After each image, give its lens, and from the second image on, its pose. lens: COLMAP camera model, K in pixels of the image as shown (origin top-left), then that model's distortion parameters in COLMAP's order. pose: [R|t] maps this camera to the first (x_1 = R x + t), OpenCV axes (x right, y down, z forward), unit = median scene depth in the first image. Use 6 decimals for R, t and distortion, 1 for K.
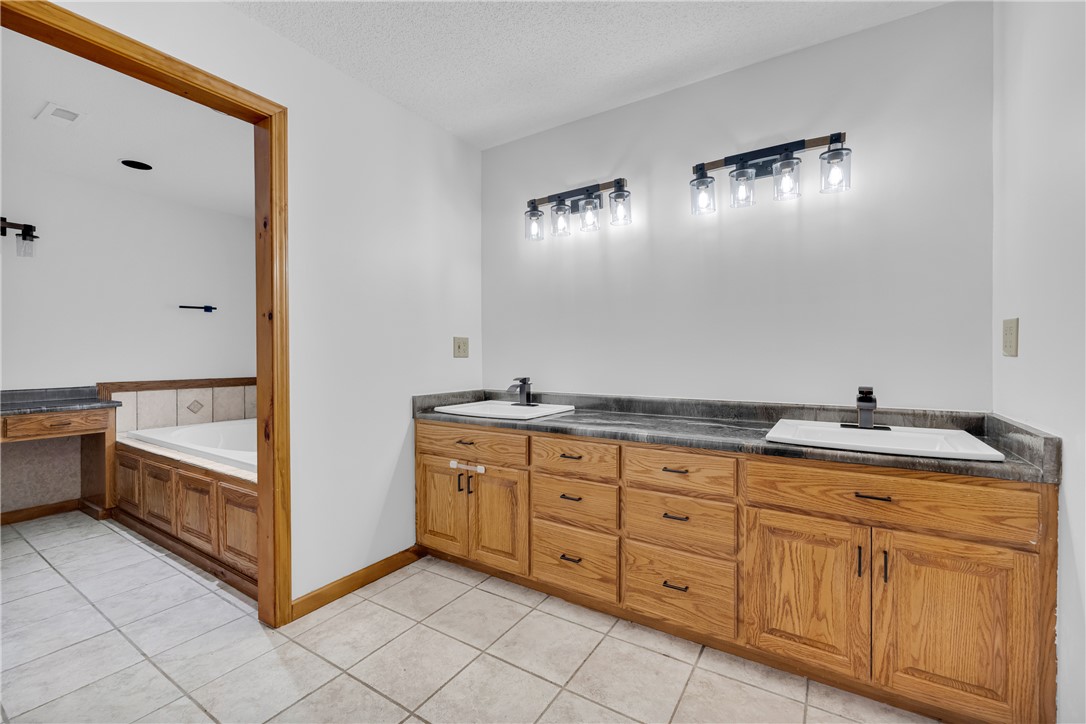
lens RADIAL K [[469.5, 0, 547.4], [0, 469.5, 360.3], [0, 0, 1]] dist [-0.000034, -0.000030]
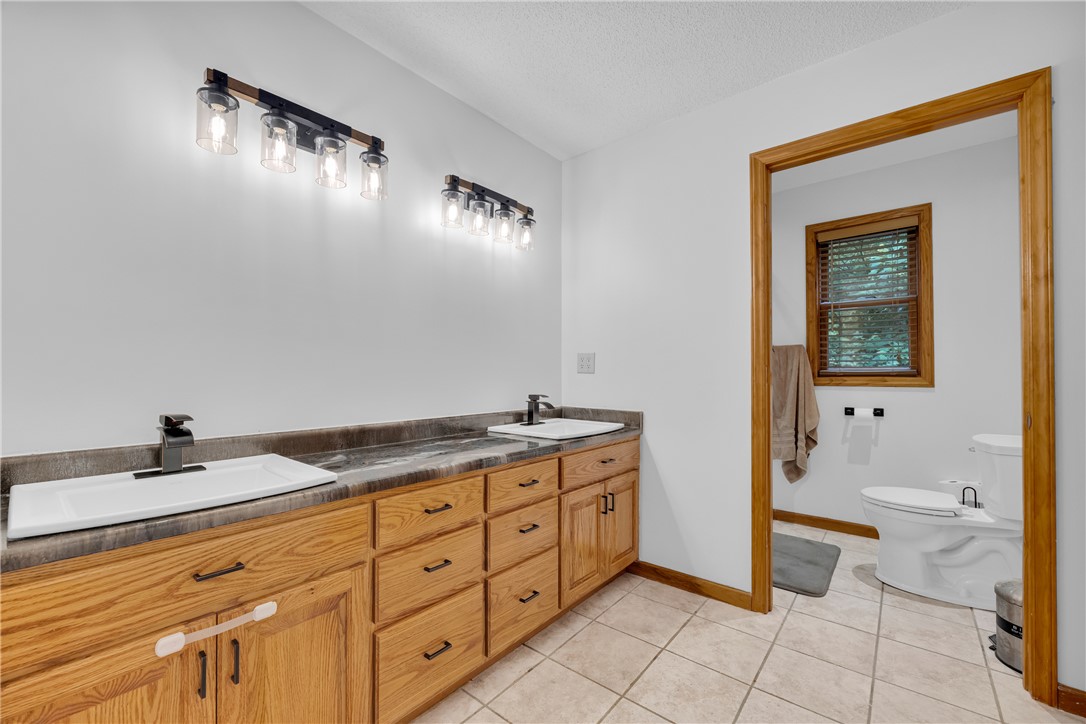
lens RADIAL K [[469.5, 0, 548.9], [0, 469.5, 368.3], [0, 0, 1]] dist [-0.000034, -0.000030]
pose [[0.093922, 0.012511, 0.995501, -0.639412], [0.007005, 0.999888, -0.013227, -0.002356], [-0.995555, 0.008216, 0.093824, 0.733390]]
